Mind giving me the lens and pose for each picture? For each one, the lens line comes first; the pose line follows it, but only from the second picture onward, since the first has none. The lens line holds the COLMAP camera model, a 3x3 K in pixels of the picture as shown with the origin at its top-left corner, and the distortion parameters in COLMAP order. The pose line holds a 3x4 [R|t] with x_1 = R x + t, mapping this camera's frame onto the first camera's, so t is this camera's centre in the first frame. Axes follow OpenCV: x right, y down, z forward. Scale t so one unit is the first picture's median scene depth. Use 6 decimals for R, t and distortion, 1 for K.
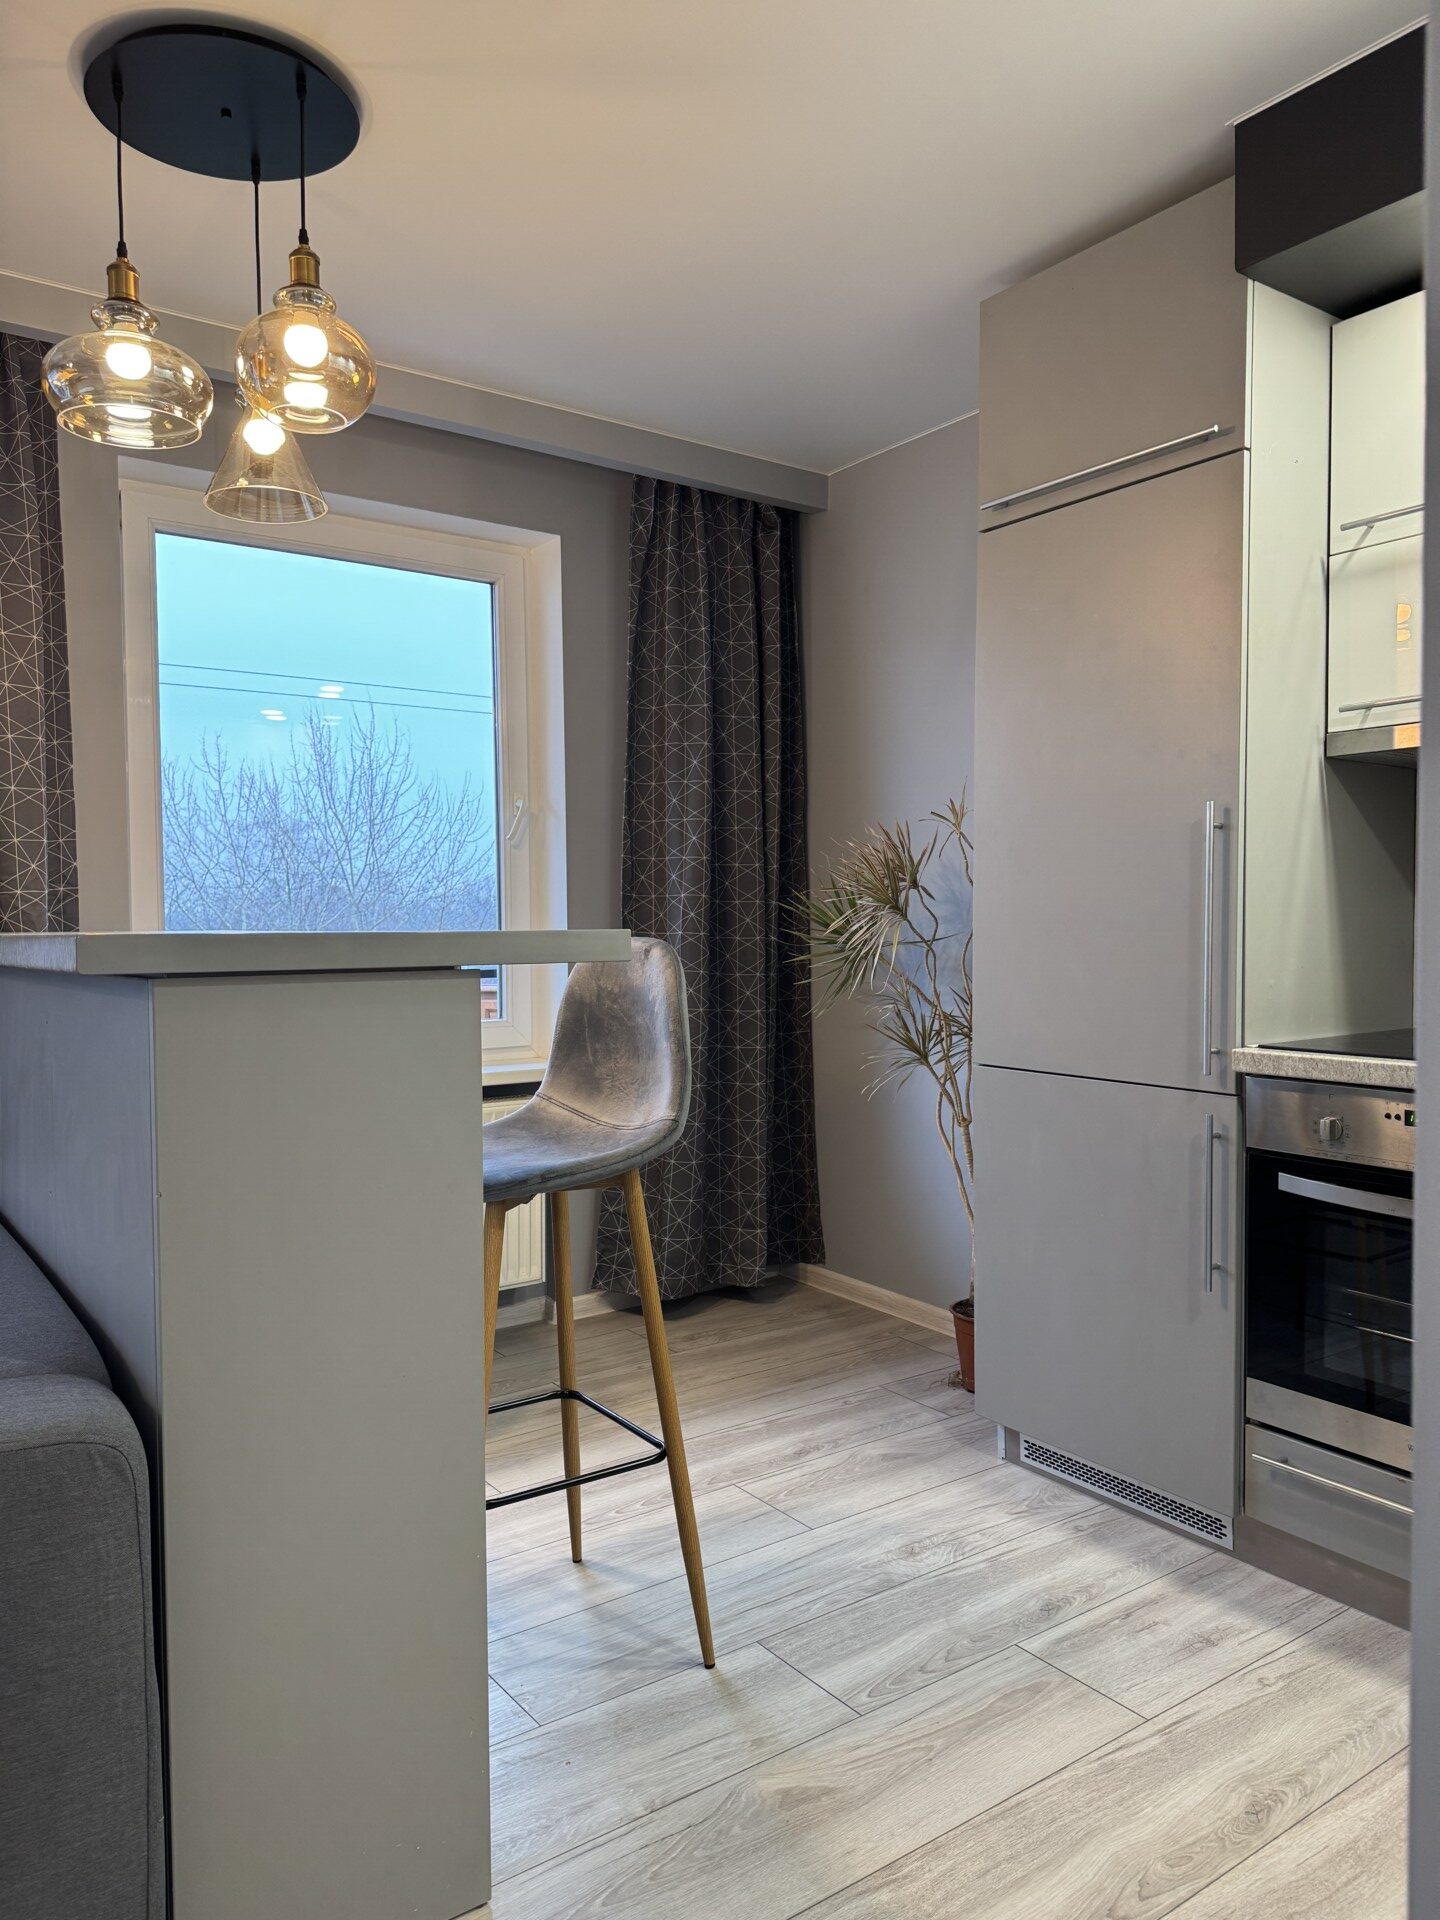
lens RADIAL K [[1345.3, 0, 704.5], [0, 1345.3, 972.2], [0, 0, 1]] dist [0.050348, -0.053296]
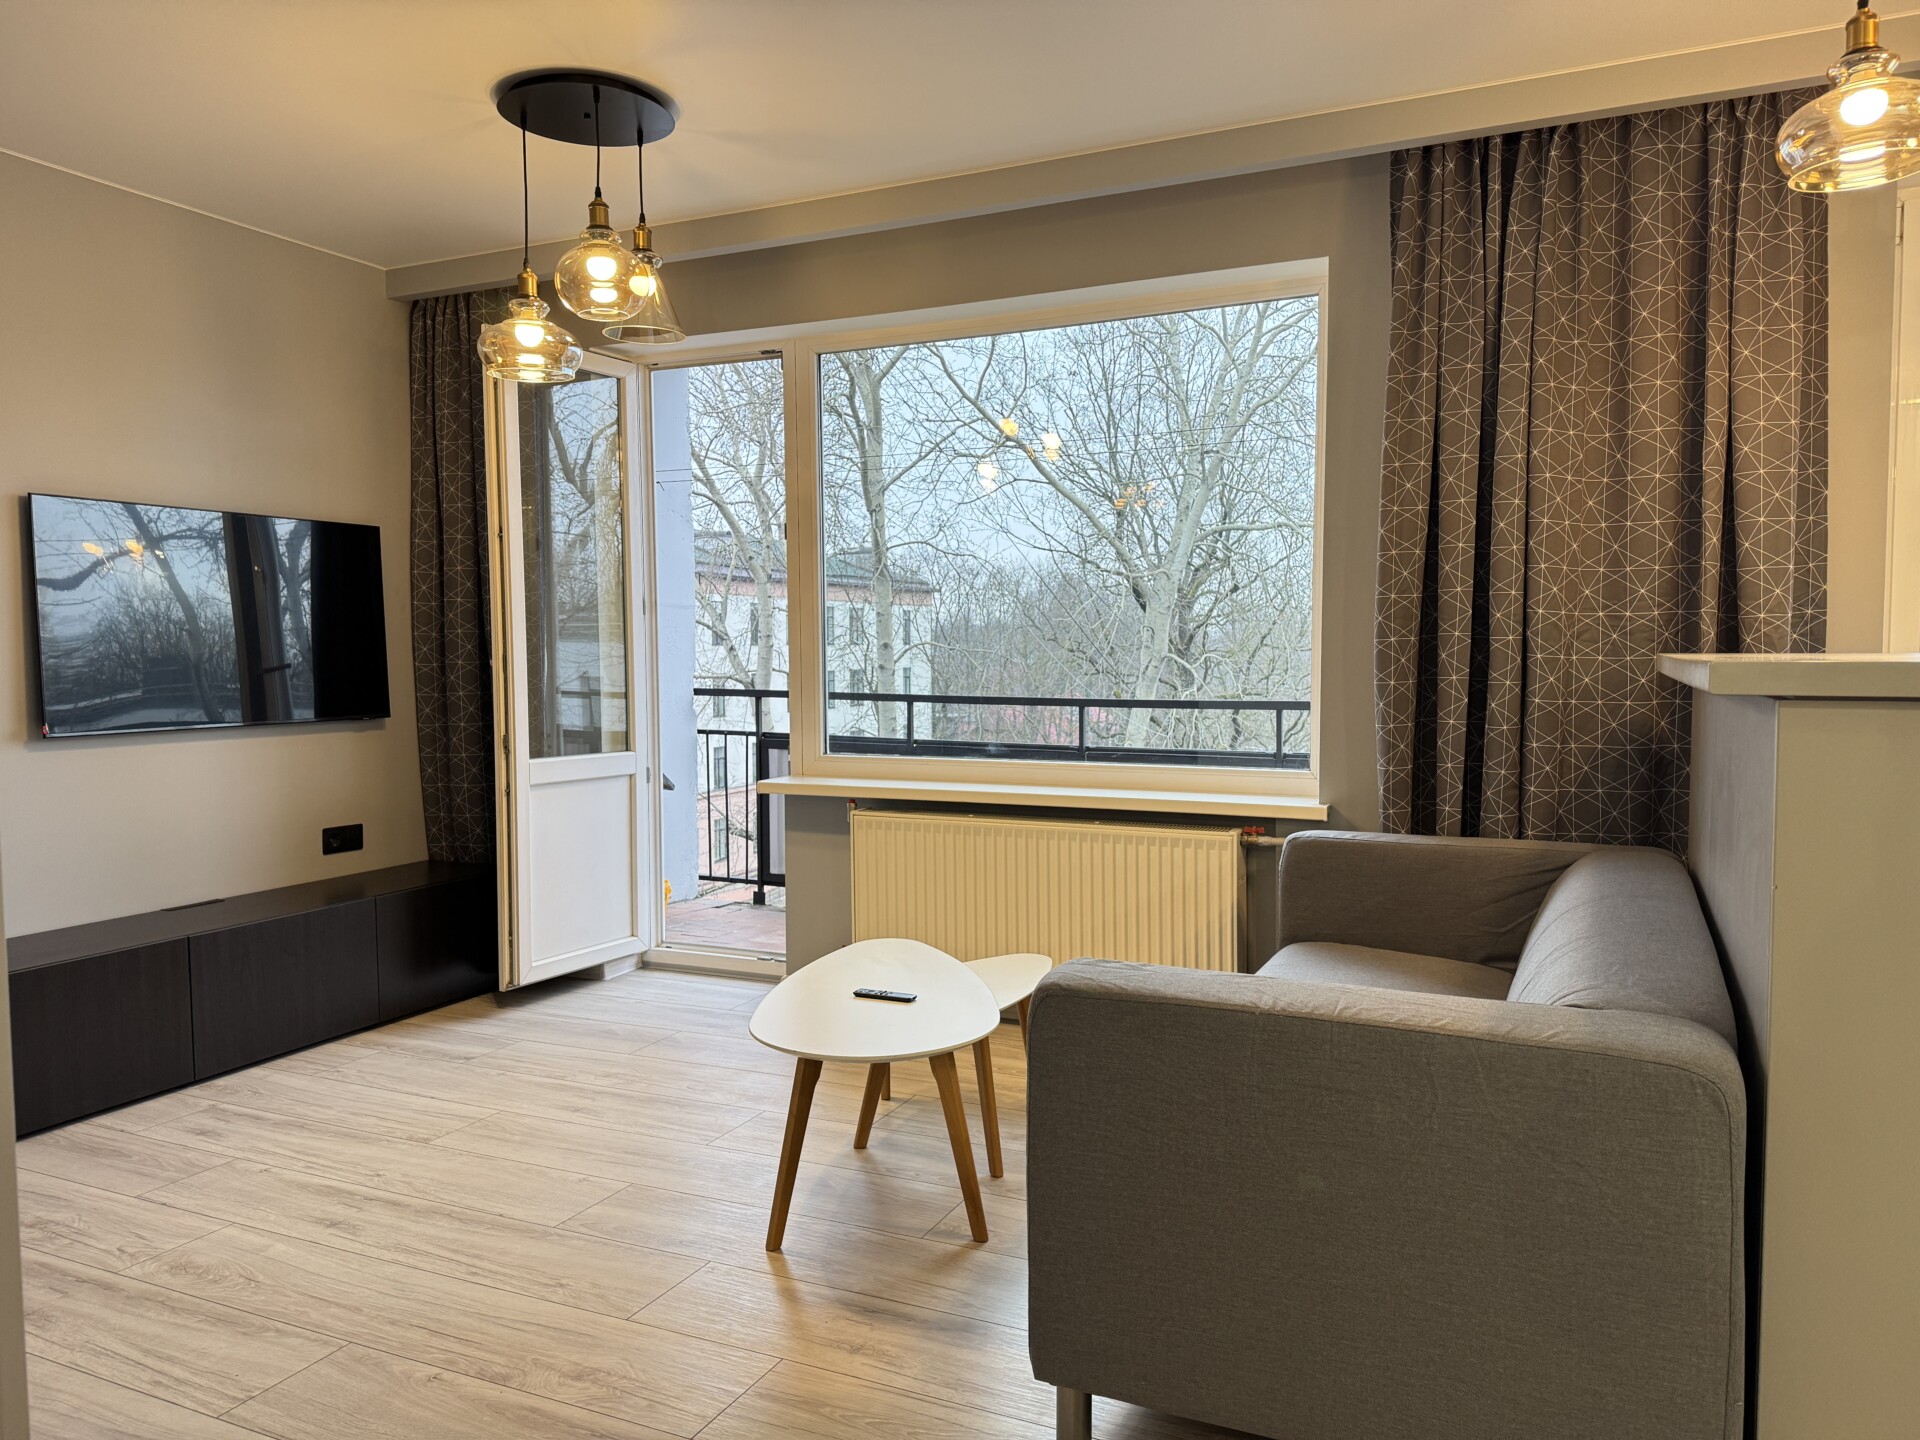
lens RADIAL K [[1345.3, 0, 955.9], [0, 1345.3, 709.6], [0, 0, 1]] dist [0.050348, -0.053296]
pose [[0.491738, 0.044645, -0.869598, 0.138457], [-0.031075, 0.998948, 0.033713, -0.001904], [0.870188, 0.010445, 0.492609, -0.096641]]
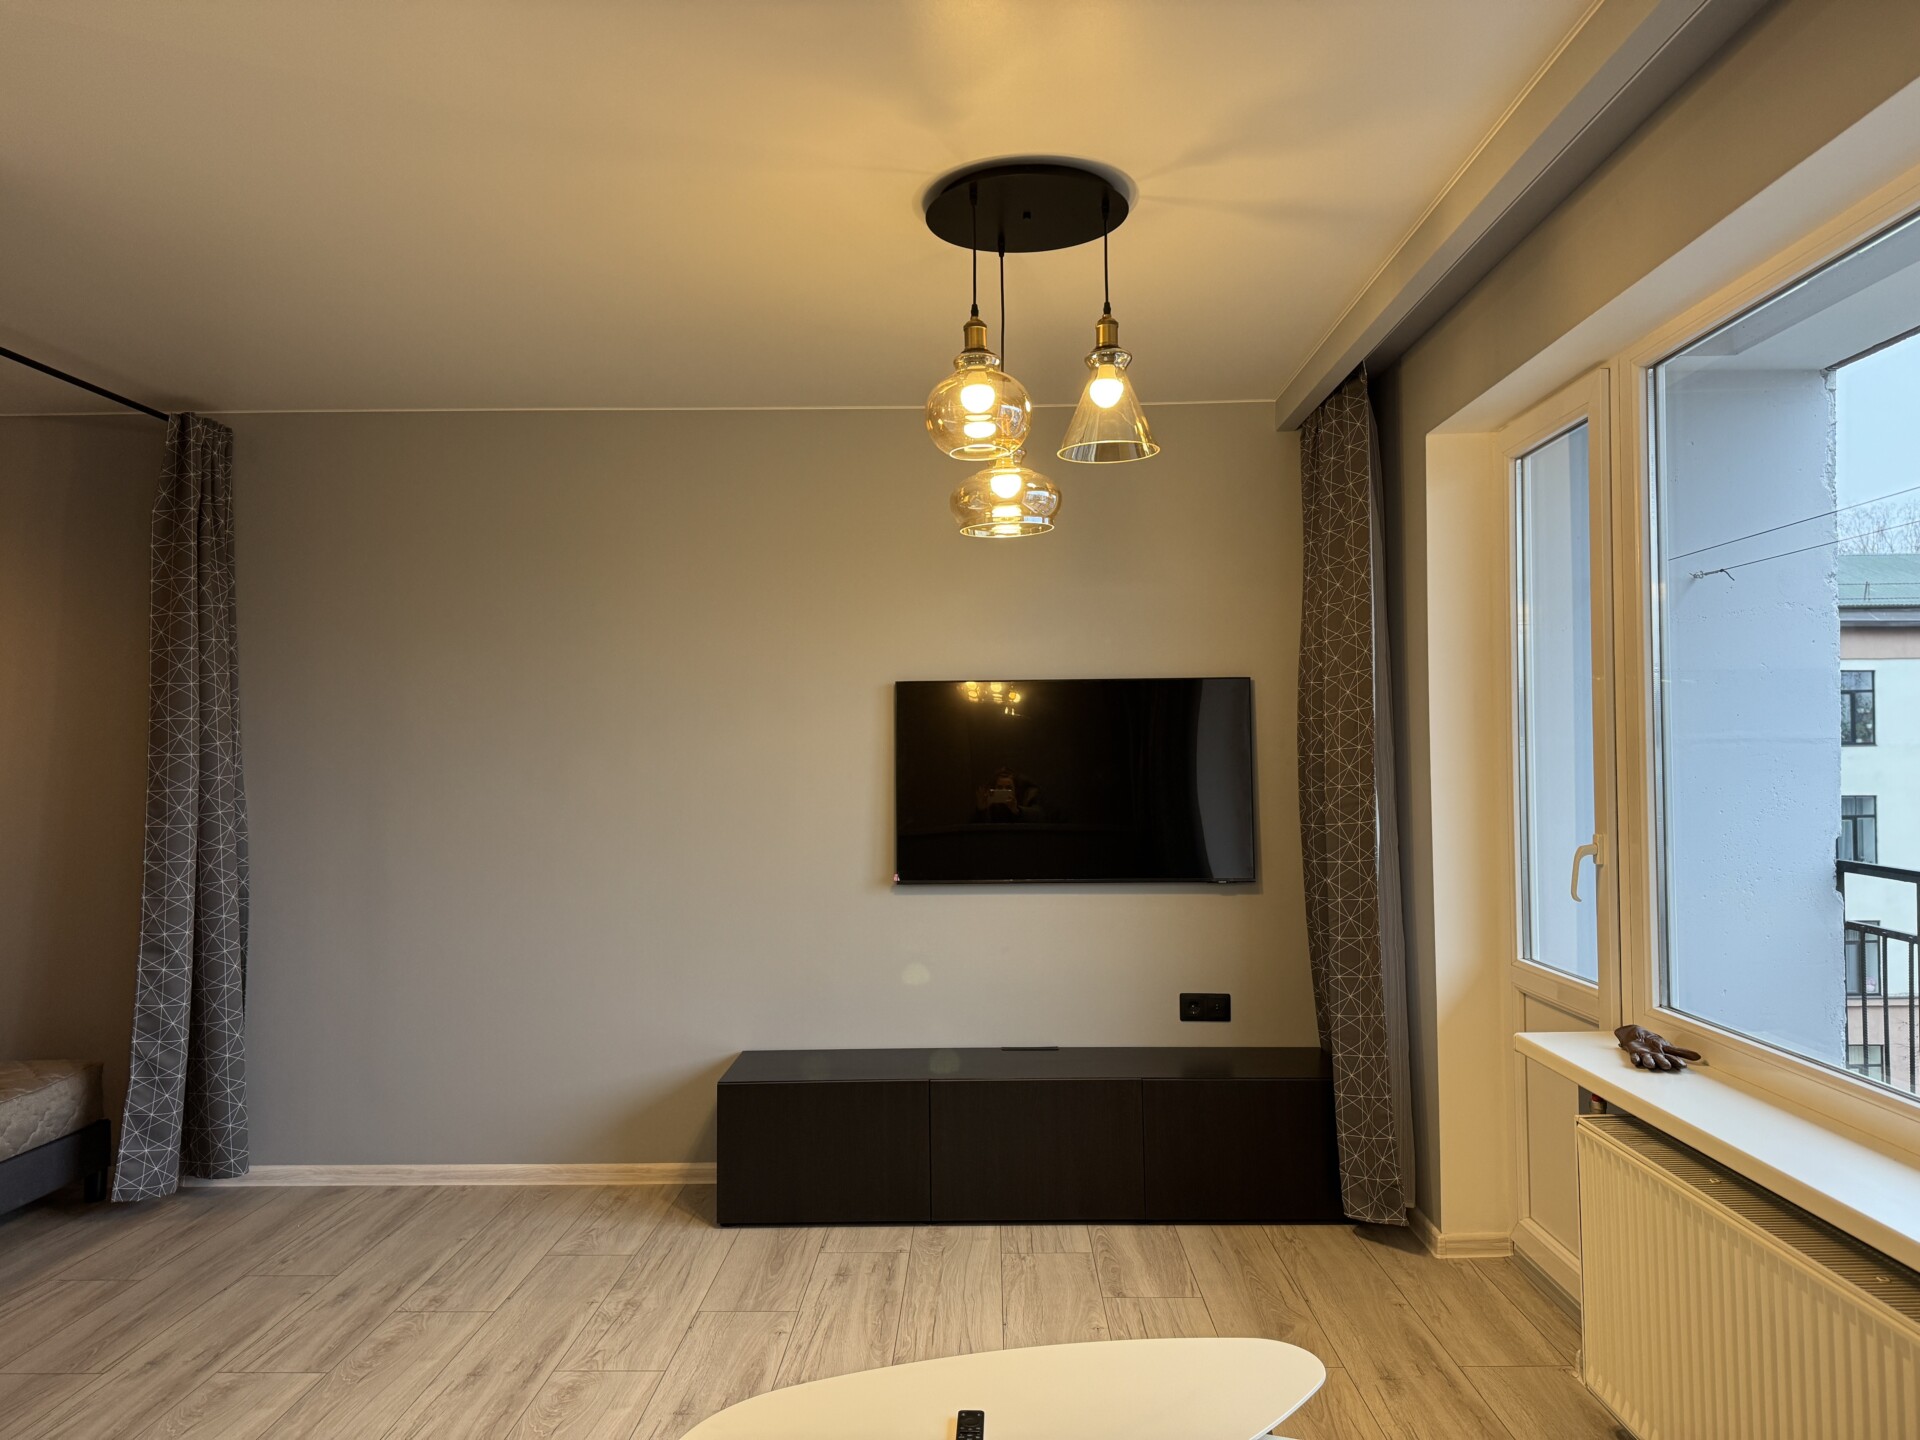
lens RADIAL K [[1345.3, 0, 971.9], [0, 1345.3, 724.9], [0, 0, 1]] dist [0.050348, -0.053296]
pose [[-0.587504, -0.004344, -0.809209, -0.257331], [-0.016767, 0.999836, 0.006806, -0.103243], [0.809047, 0.017566, -0.587481, 0.795235]]
